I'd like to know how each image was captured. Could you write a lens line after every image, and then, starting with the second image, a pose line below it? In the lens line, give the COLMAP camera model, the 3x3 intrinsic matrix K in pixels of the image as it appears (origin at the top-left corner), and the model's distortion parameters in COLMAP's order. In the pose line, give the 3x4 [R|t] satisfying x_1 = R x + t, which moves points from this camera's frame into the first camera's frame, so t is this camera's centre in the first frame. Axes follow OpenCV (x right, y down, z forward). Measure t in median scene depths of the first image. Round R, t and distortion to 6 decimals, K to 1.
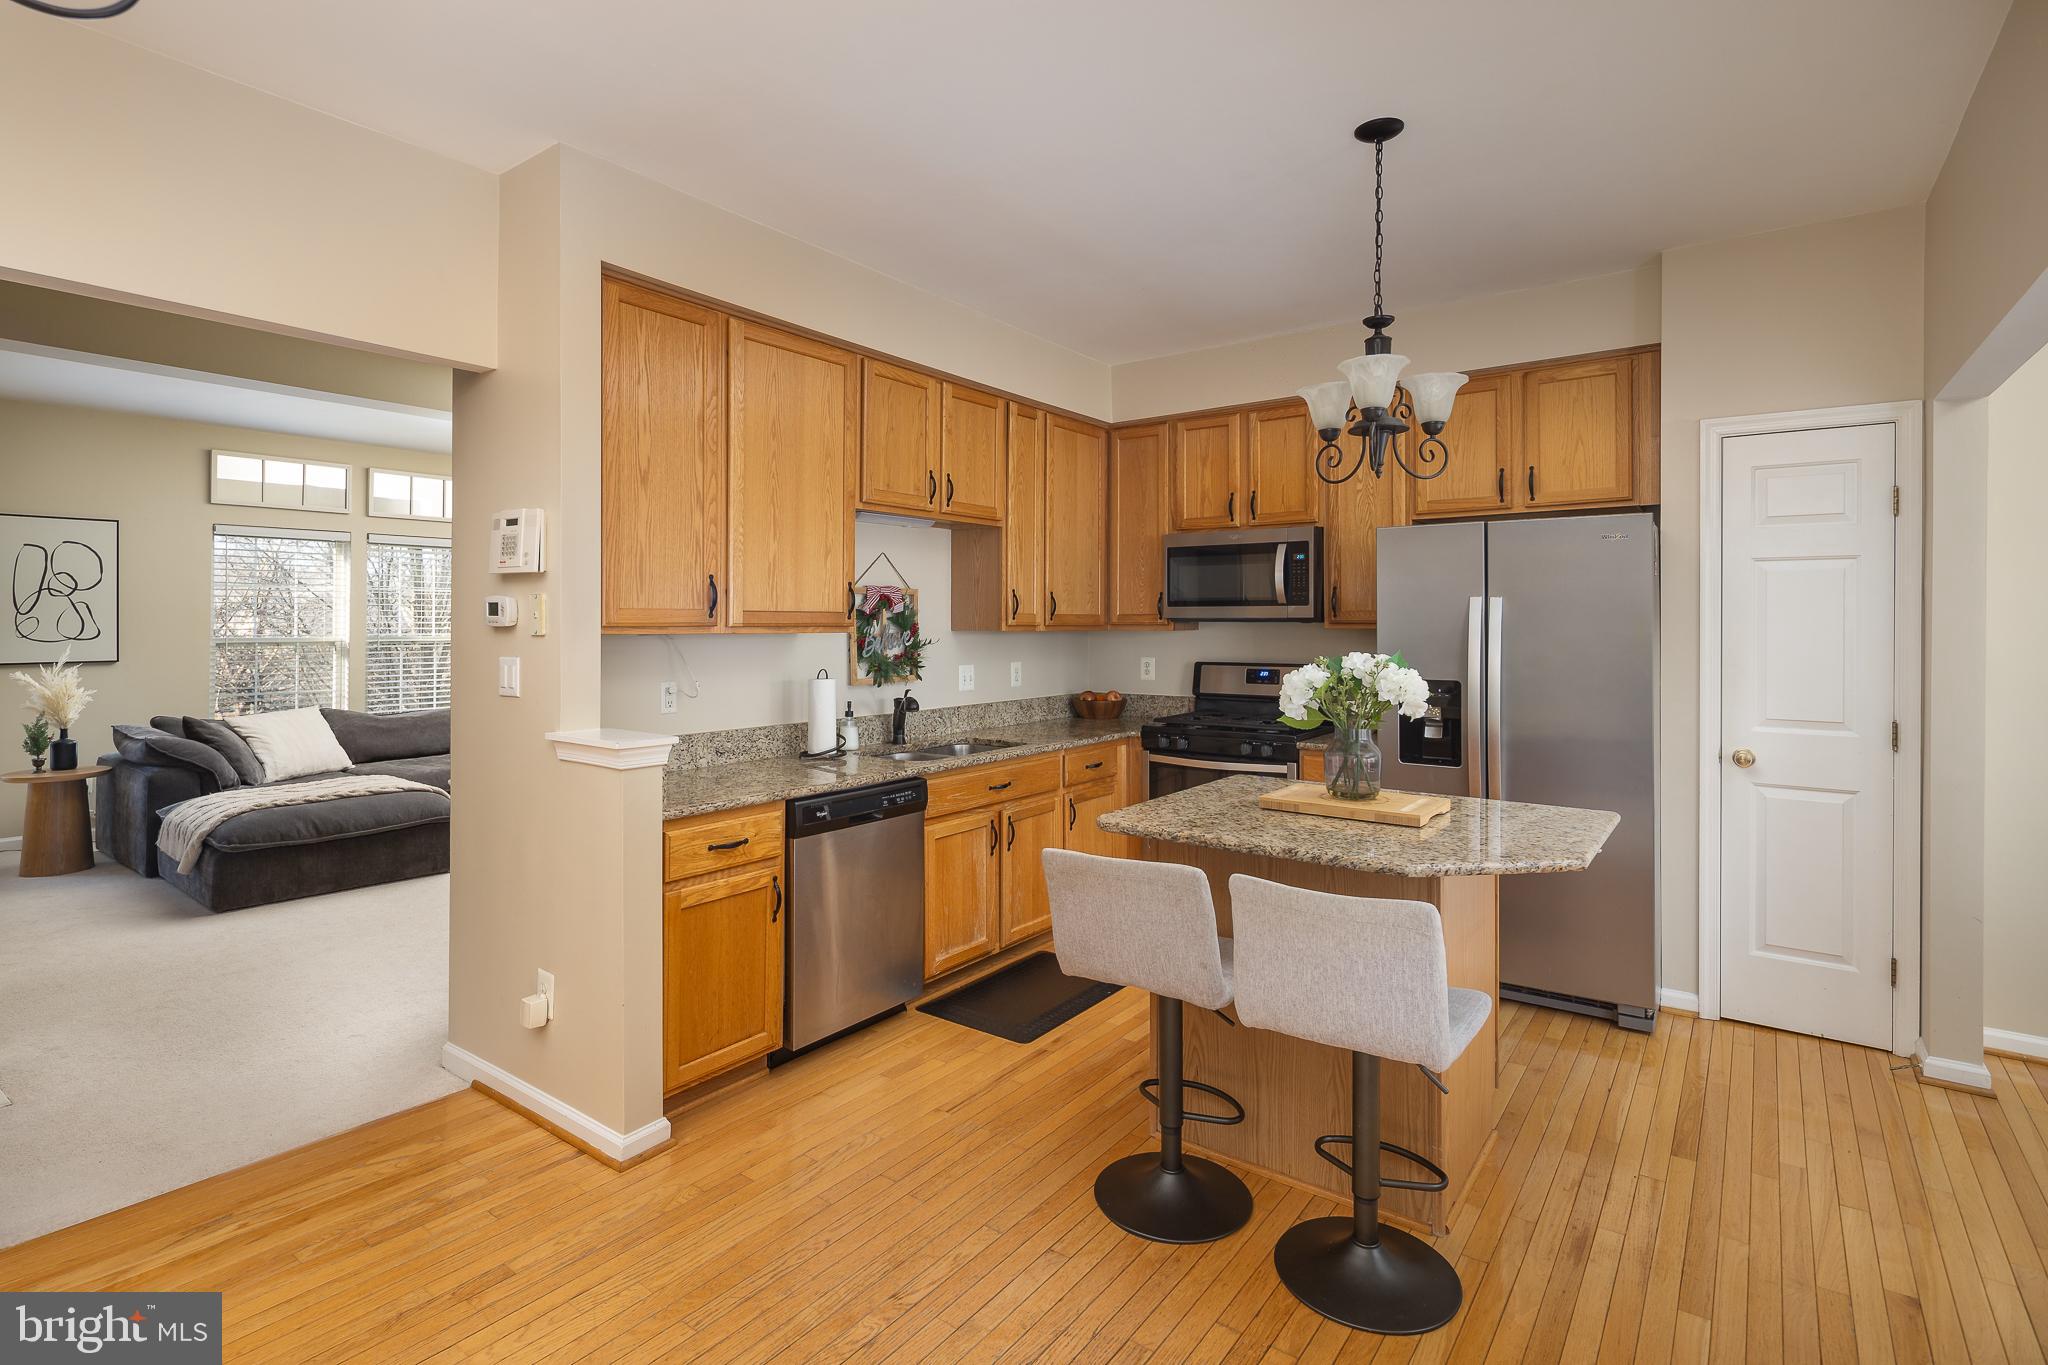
lens RADIAL K [[997.0, 0, 1018.1], [0, 997.0, 618.4], [0, 0, 1]] dist [0.003046, -0.002466]
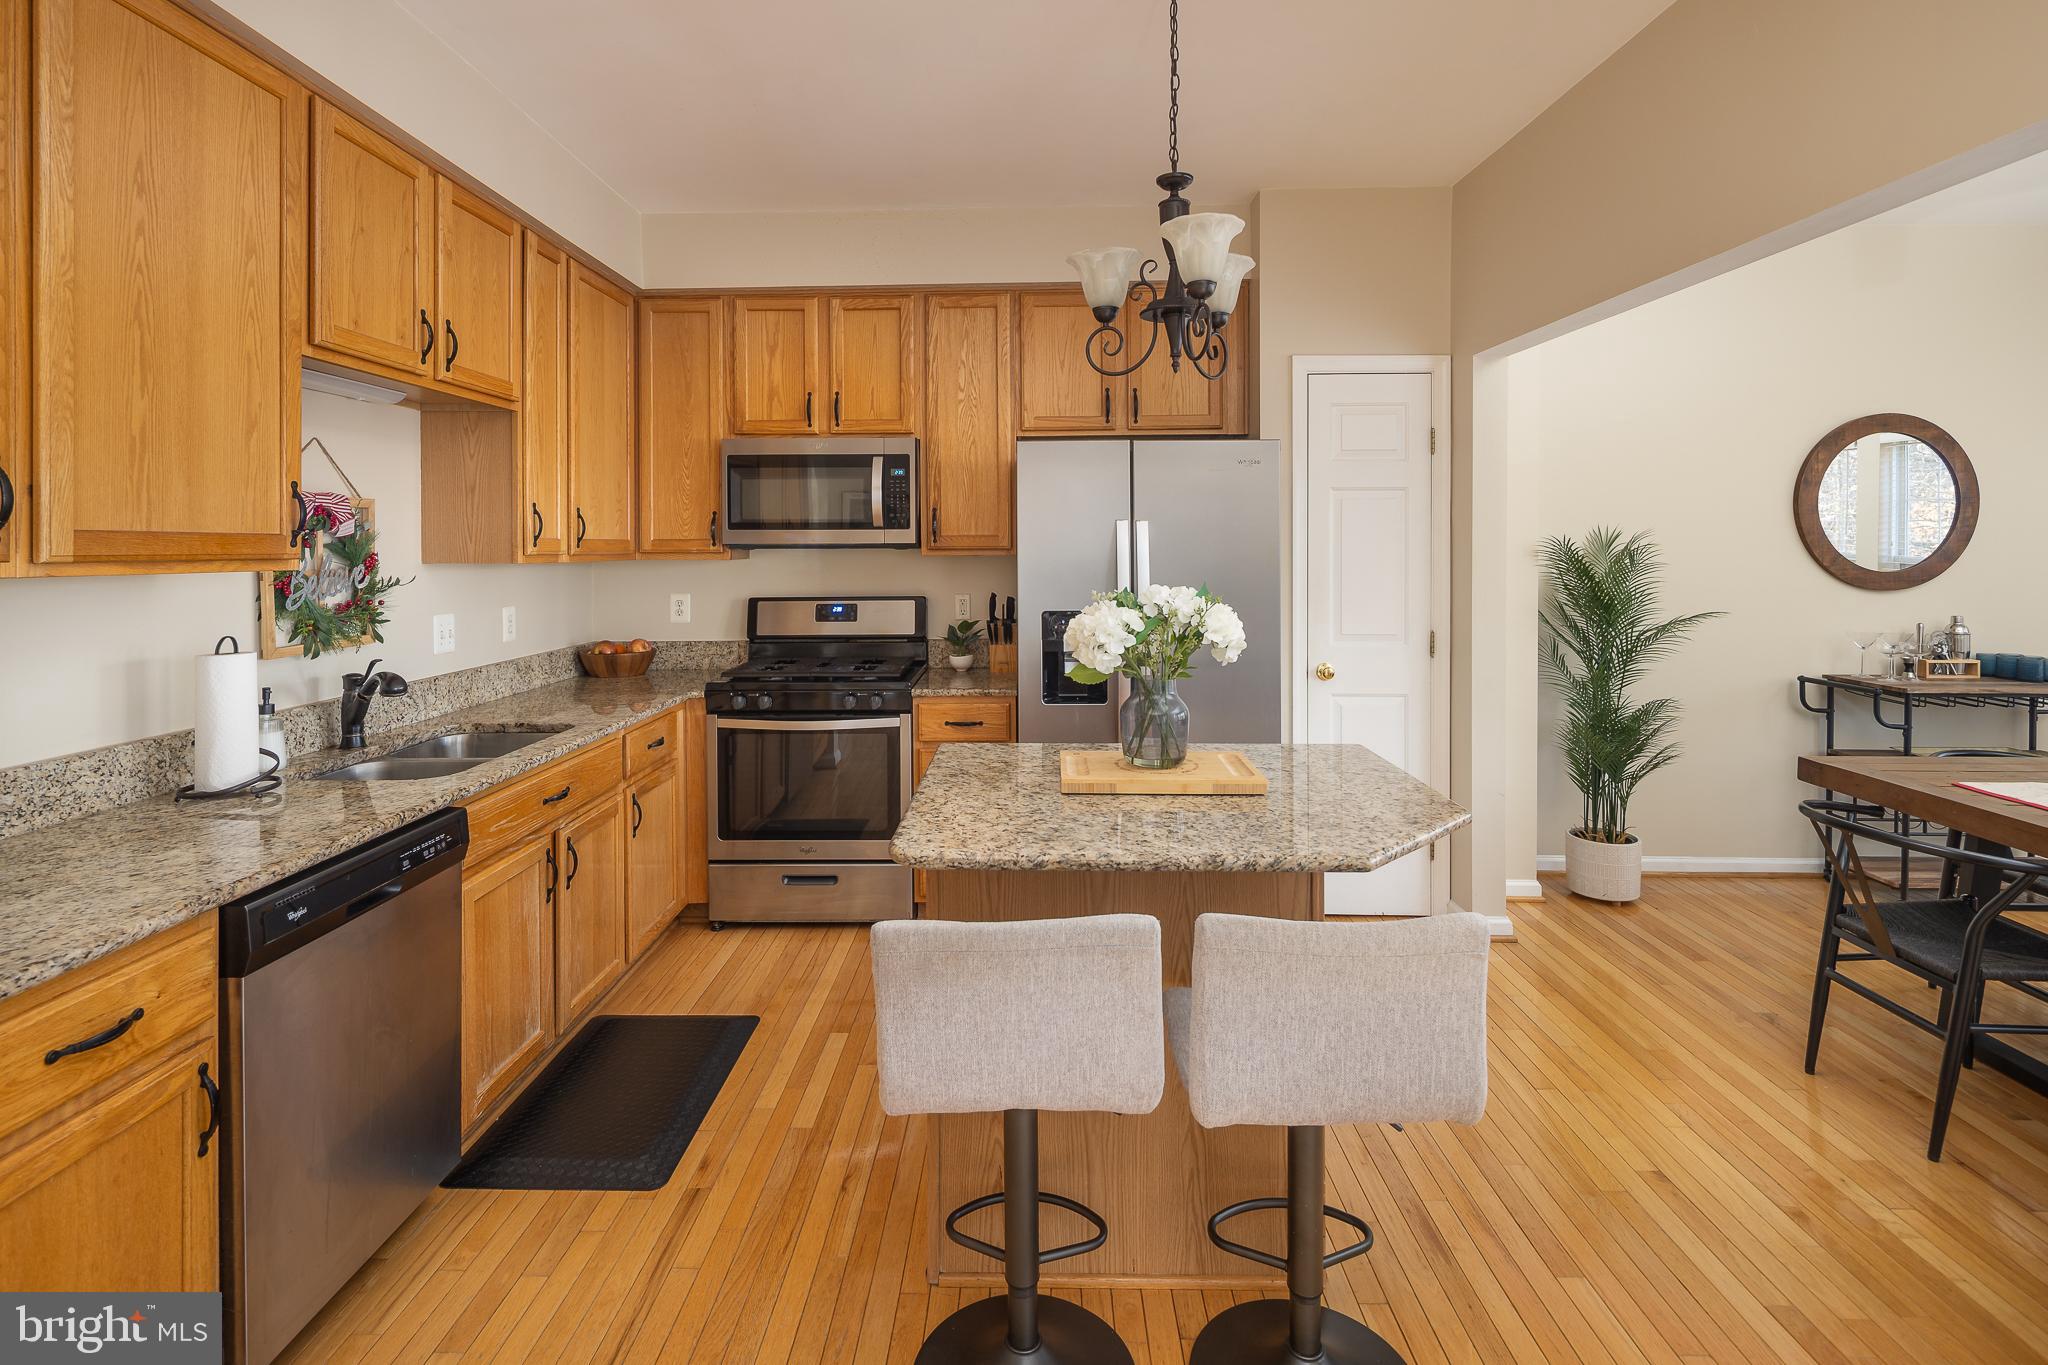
lens RADIAL K [[997.0, 0, 1017.1], [0, 997.0, 553.1], [0, 0, 1]] dist [0.003046, -0.002466]
pose [[0.815762, -0.007233, 0.578343, -0.154925], [0.002696, 0.999958, 0.008703, 0.000605], [-0.578382, -0.005540, 0.815747, 0.282105]]
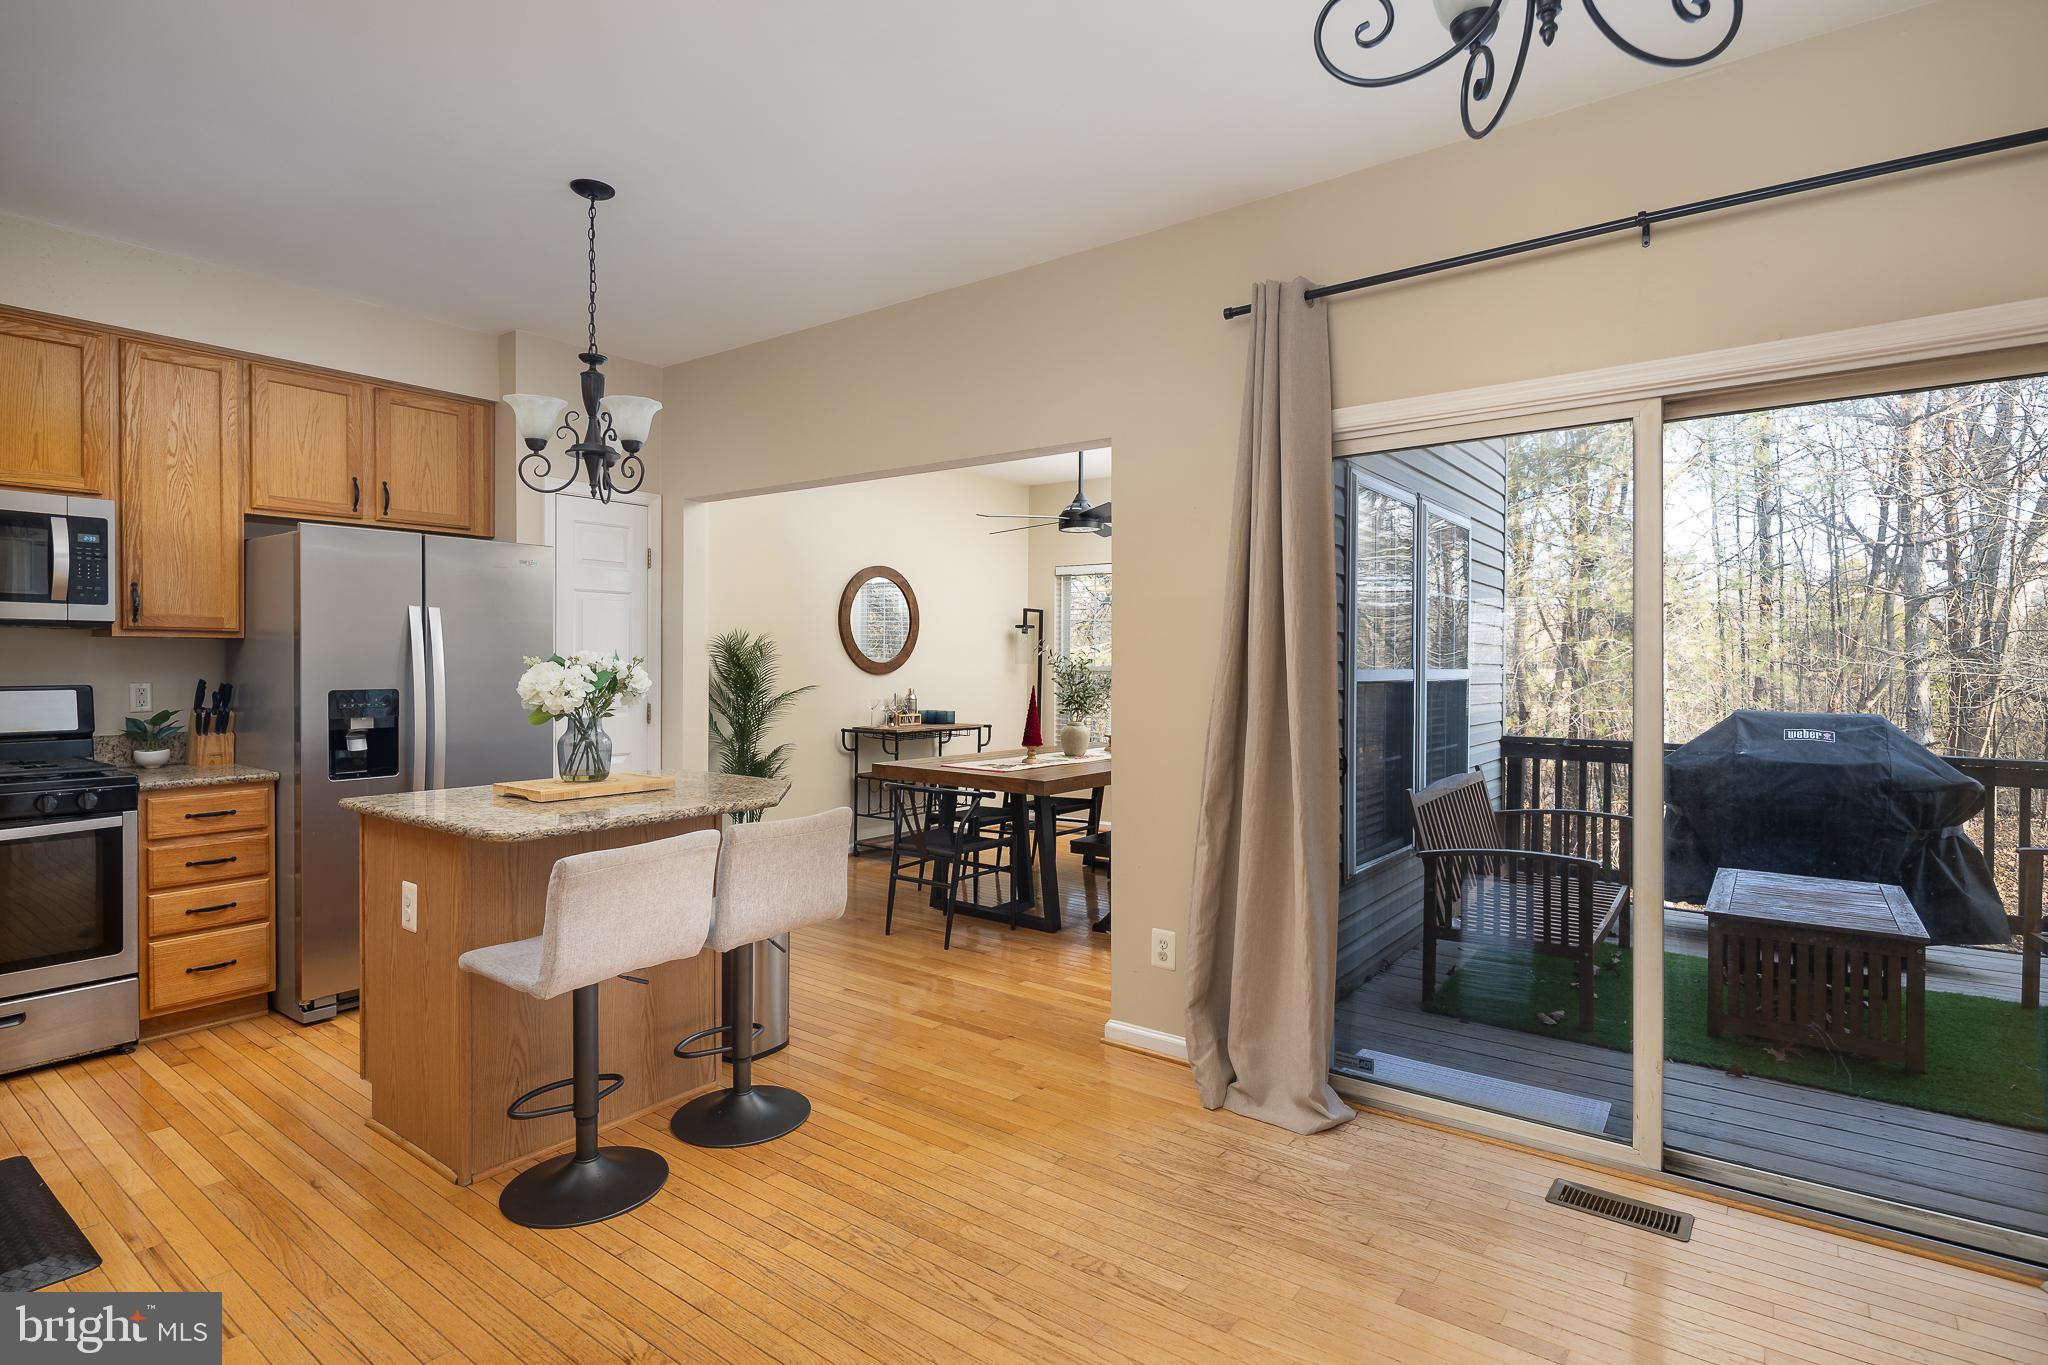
lens RADIAL K [[997.0, 0, 1028.2], [0, 997.0, 677.9], [0, 0, 1]] dist [0.003046, -0.002466]
pose [[0.006826, -0.016403, 0.999842, -0.538852], [-0.006779, 0.999842, 0.016449, 0.029471], [-0.999954, -0.006890, 0.006714, 0.347125]]
